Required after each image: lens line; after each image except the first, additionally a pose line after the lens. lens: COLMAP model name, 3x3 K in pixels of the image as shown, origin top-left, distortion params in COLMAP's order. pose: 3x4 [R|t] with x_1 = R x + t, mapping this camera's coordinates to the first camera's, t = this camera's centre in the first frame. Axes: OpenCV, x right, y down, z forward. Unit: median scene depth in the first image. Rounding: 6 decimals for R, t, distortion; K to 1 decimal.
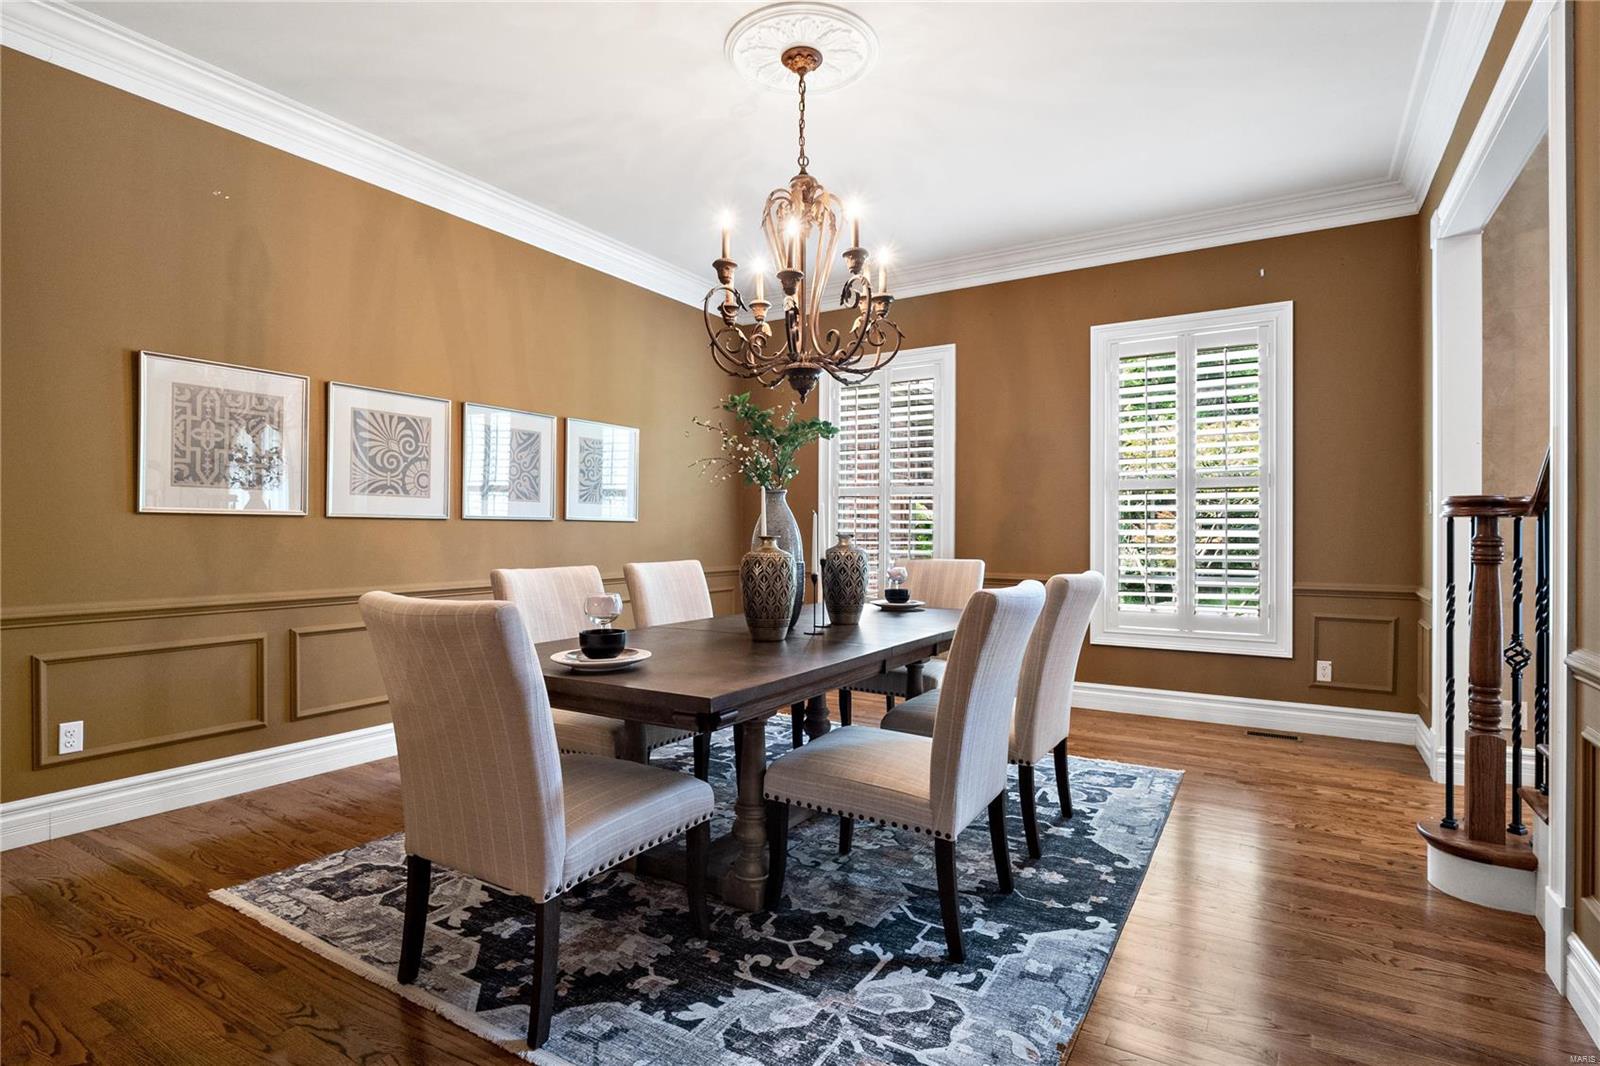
lens RADIAL K [[783.2, 0, 792.5], [0, 783.2, 532.4], [0, 0, 1]] dist [0.004010, -0.000782]
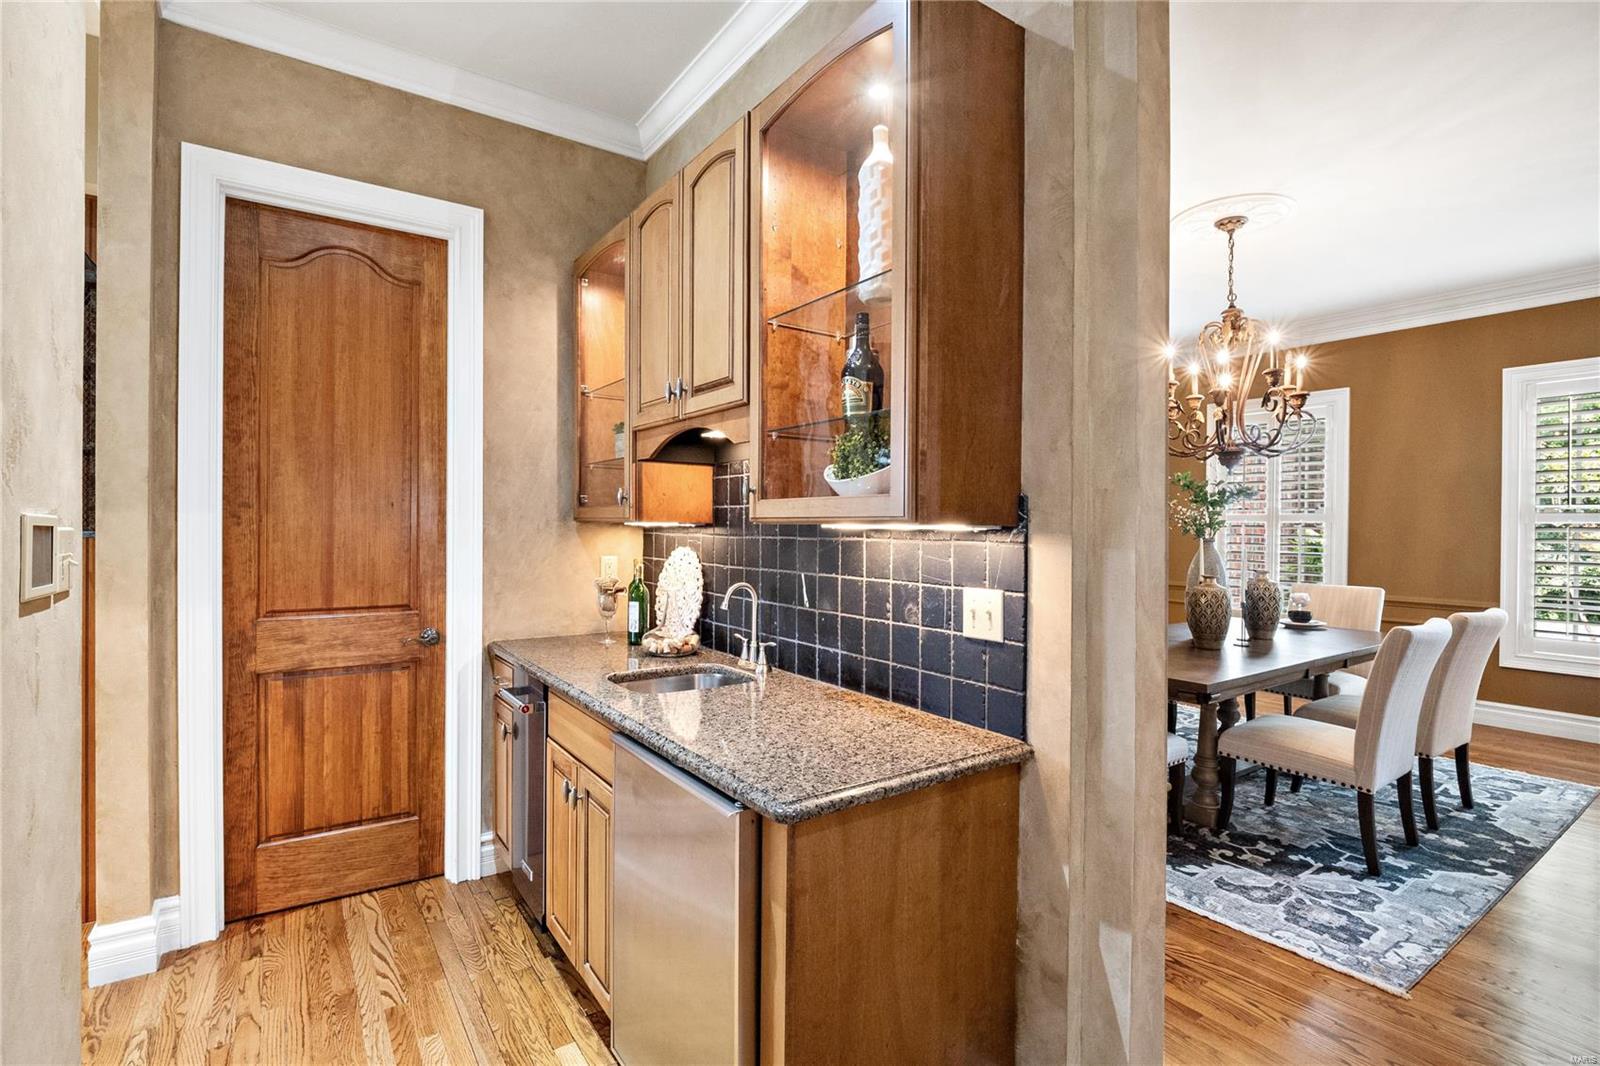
lens RADIAL K [[740.7, 0, 807.7], [0, 740.7, 534.4], [0, 0, 1]] dist [-0.016359, 0.003291]
pose [[0.920641, 0.005816, -0.390367, -0.208180], [-0.001876, 0.999943, 0.010473, -0.095849], [0.390406, -0.008909, 0.920600, -0.597008]]
